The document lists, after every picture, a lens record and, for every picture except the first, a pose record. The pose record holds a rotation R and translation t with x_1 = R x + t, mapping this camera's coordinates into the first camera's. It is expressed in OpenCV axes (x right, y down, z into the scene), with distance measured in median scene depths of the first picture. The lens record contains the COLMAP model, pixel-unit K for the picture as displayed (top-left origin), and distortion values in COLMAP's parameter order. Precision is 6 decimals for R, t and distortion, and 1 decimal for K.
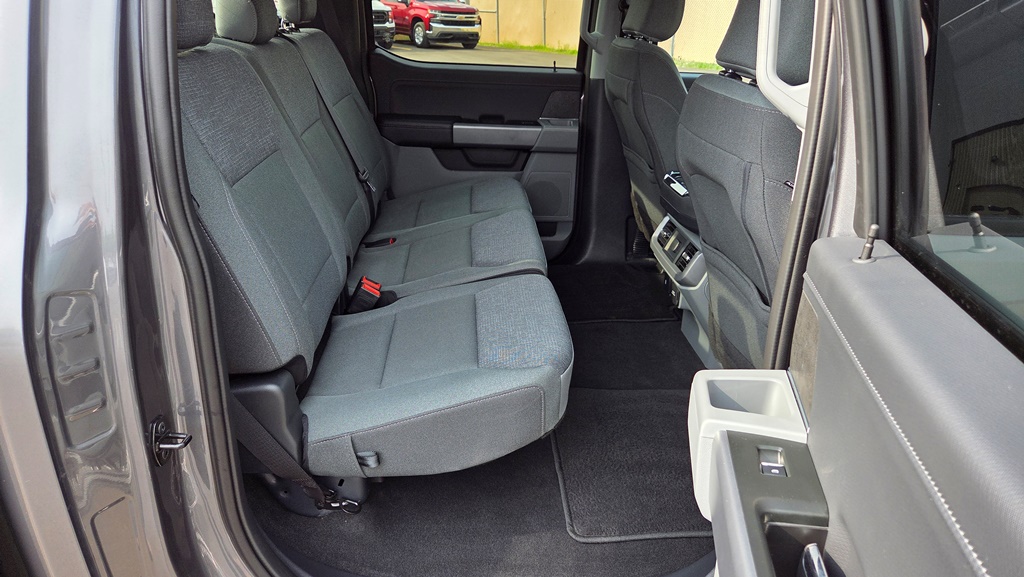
lens RADIAL K [[690.5, 0, 512.0], [0, 690.5, 288.5], [0, 0, 1]] dist [0.058936, -0.064887]
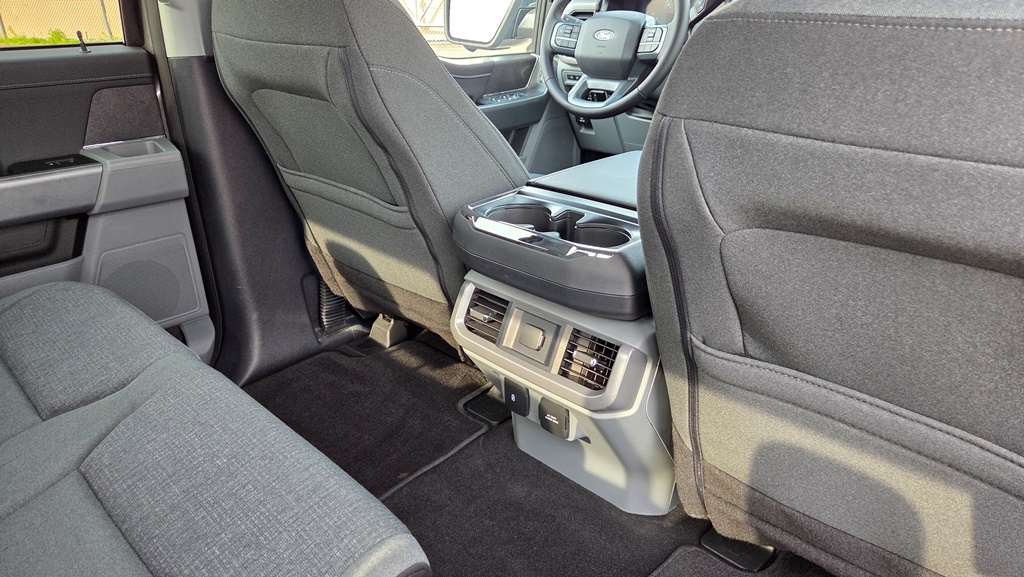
lens RADIAL K [[690.5, 0, 512.0], [0, 690.5, 288.5], [0, 0, 1]] dist [0.058936, -0.064887]
pose [[0.754524, -0.312319, 0.577192, -0.051407], [0.294952, 0.947051, 0.126879, -0.124003], [-0.586257, 0.074511, 0.806691, 0.424474]]
